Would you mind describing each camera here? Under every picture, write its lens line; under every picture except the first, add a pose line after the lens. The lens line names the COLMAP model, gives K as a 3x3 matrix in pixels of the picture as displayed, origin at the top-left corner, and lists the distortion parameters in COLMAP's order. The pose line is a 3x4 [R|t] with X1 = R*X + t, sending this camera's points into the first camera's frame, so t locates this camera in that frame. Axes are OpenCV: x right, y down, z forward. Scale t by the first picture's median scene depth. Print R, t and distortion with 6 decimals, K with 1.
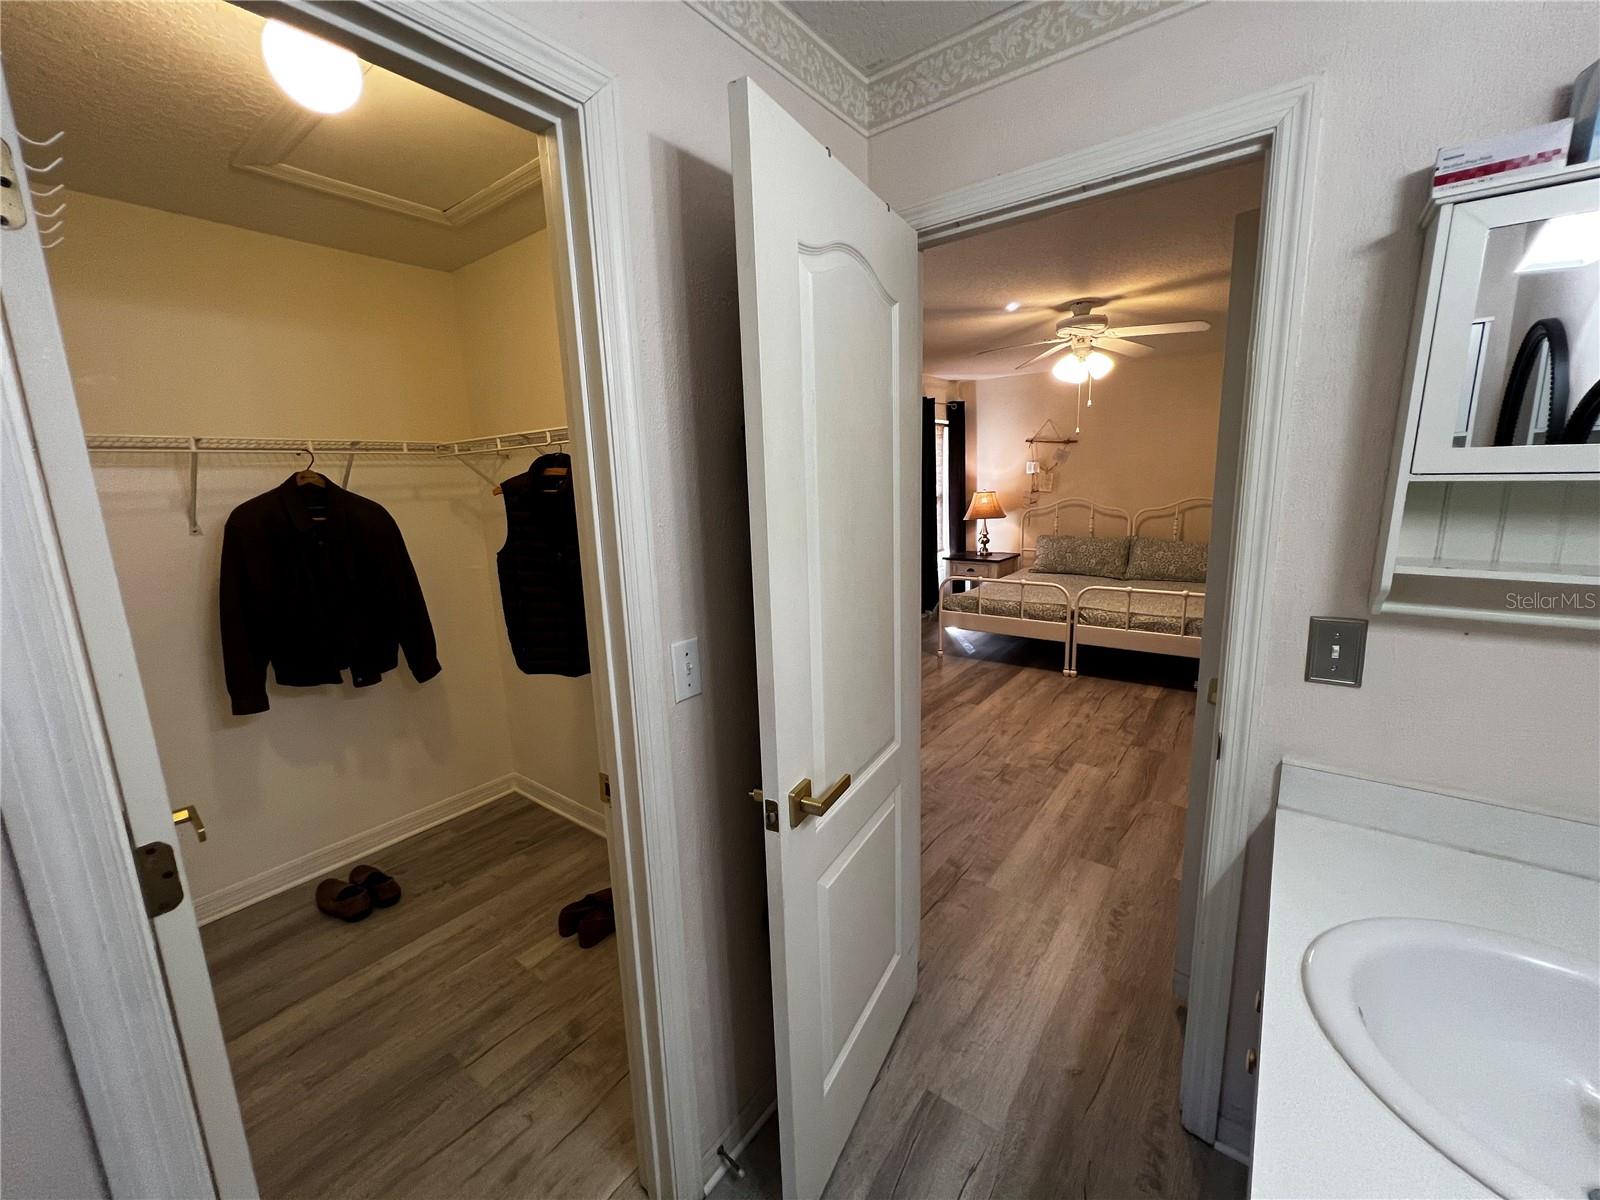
lens RADIAL K [[645.4, 0, 800.0], [0, 645.4, 600.0], [0, 0, 1]] dist [0.000820, 0.000446]
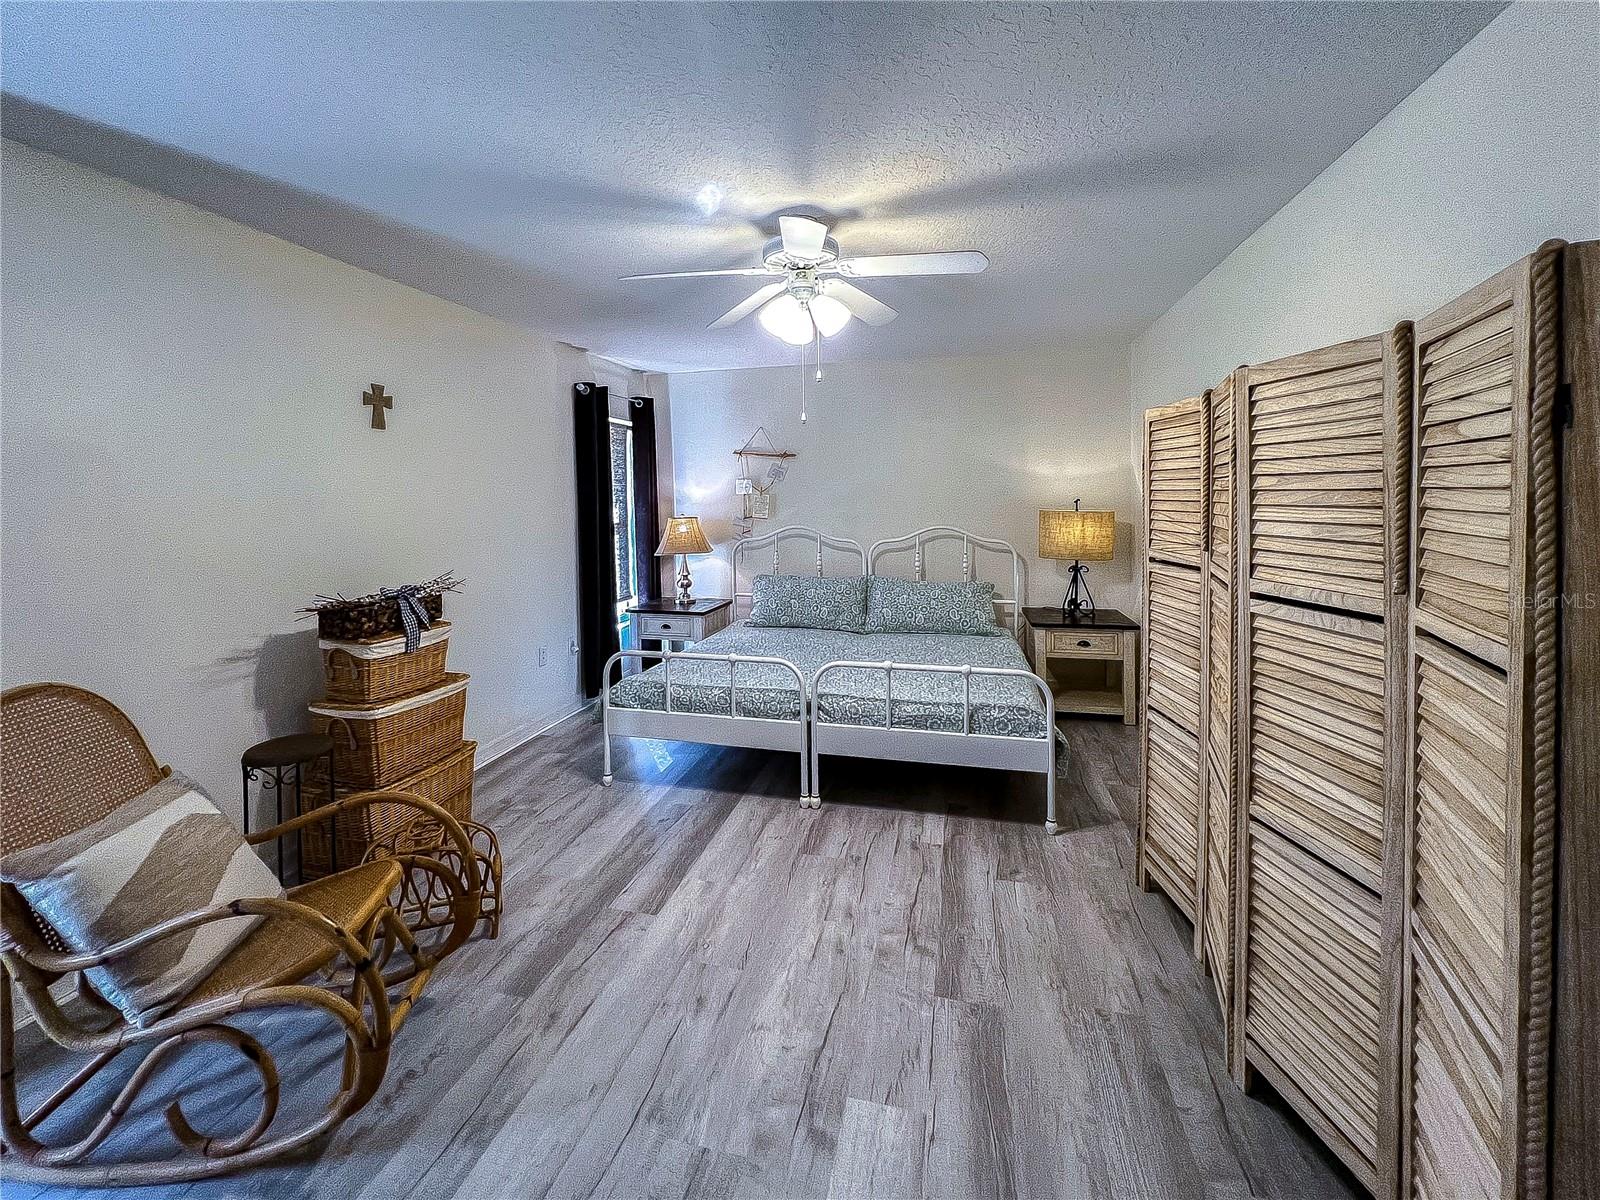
lens RADIAL K [[673.5, 0, 838.0], [0, 673.5, 512.7], [0, 0, 1]] dist [0.003272, 0.000634]
pose [[0.891130, 0.014811, 0.453506, 0.177023], [0.065474, 0.984810, -0.160818, -0.070345], [-0.448999, 0.173003, 0.876624, 0.457813]]
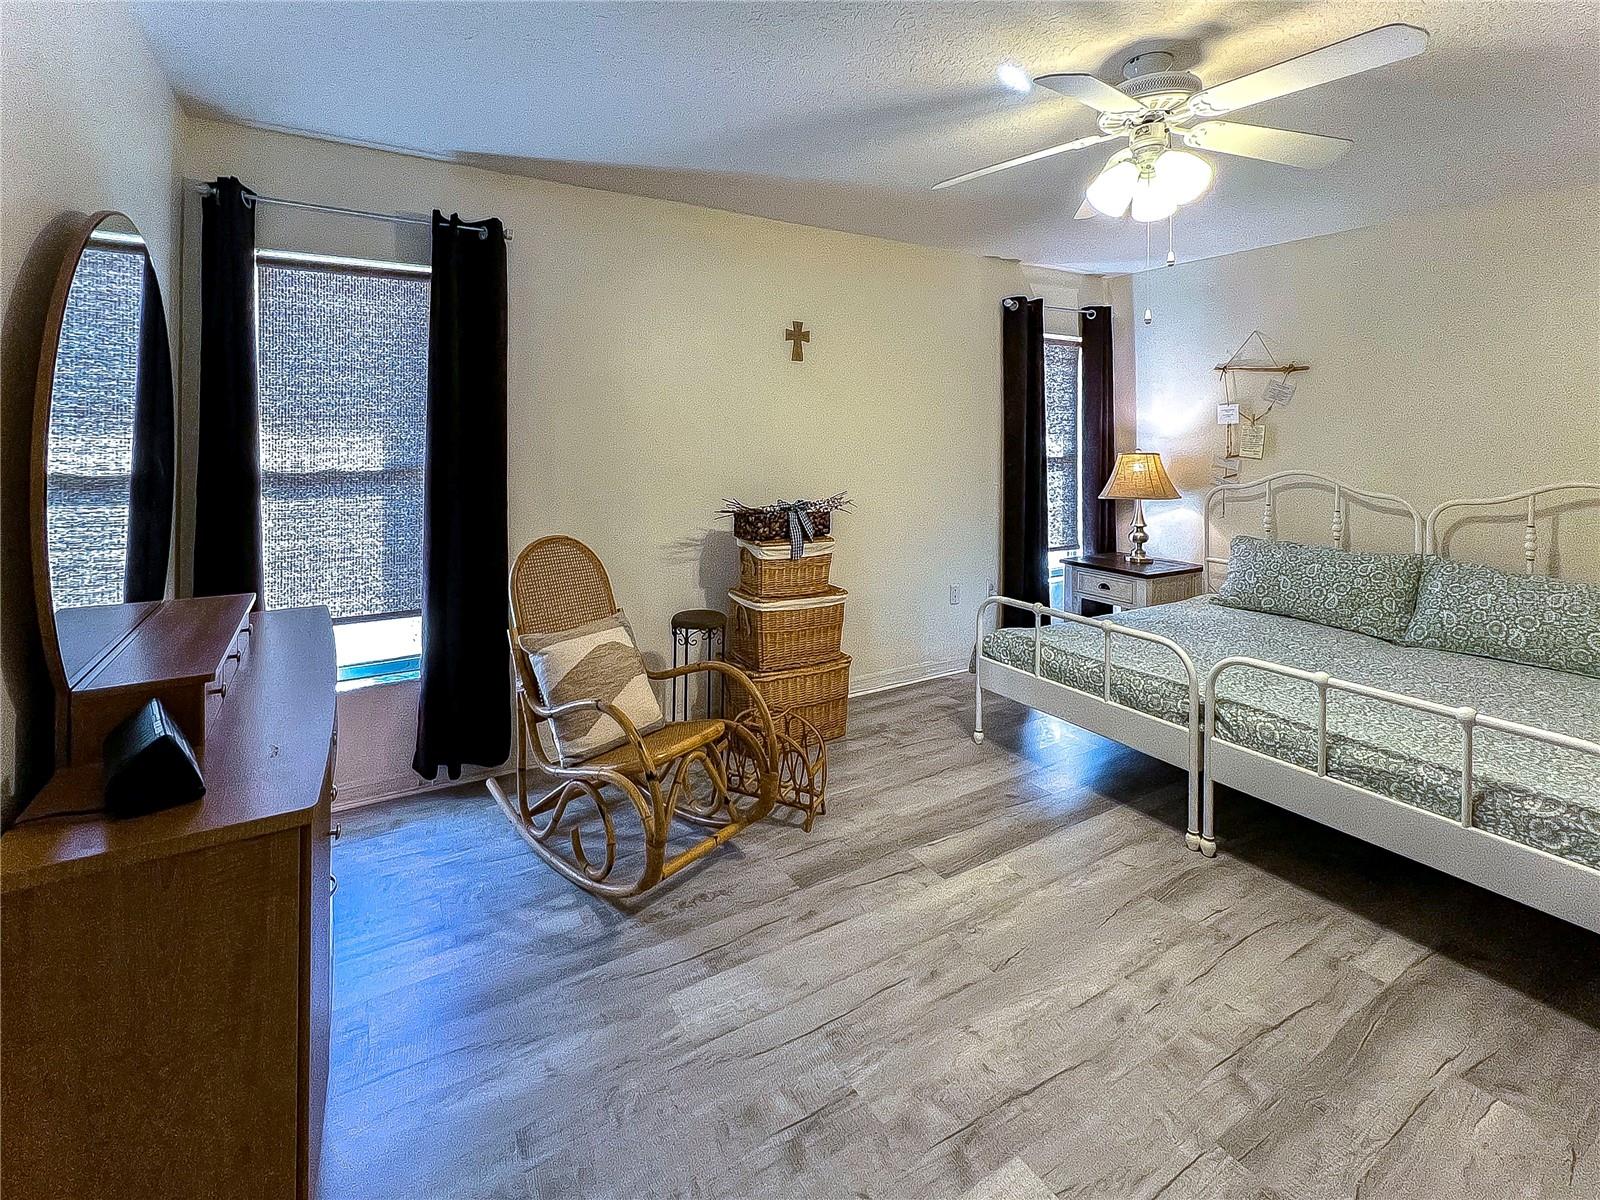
lens RADIAL K [[786.3, 0, 732.6], [0, 786.3, 434.5], [0, 0, 1]] dist [-0.000977, 0.000062]
pose [[0.930803, 0.043100, -0.362972, 0.375409], [-0.108523, 0.980833, -0.161831, -0.054833], [0.349040, 0.190024, 0.917639, 0.405095]]
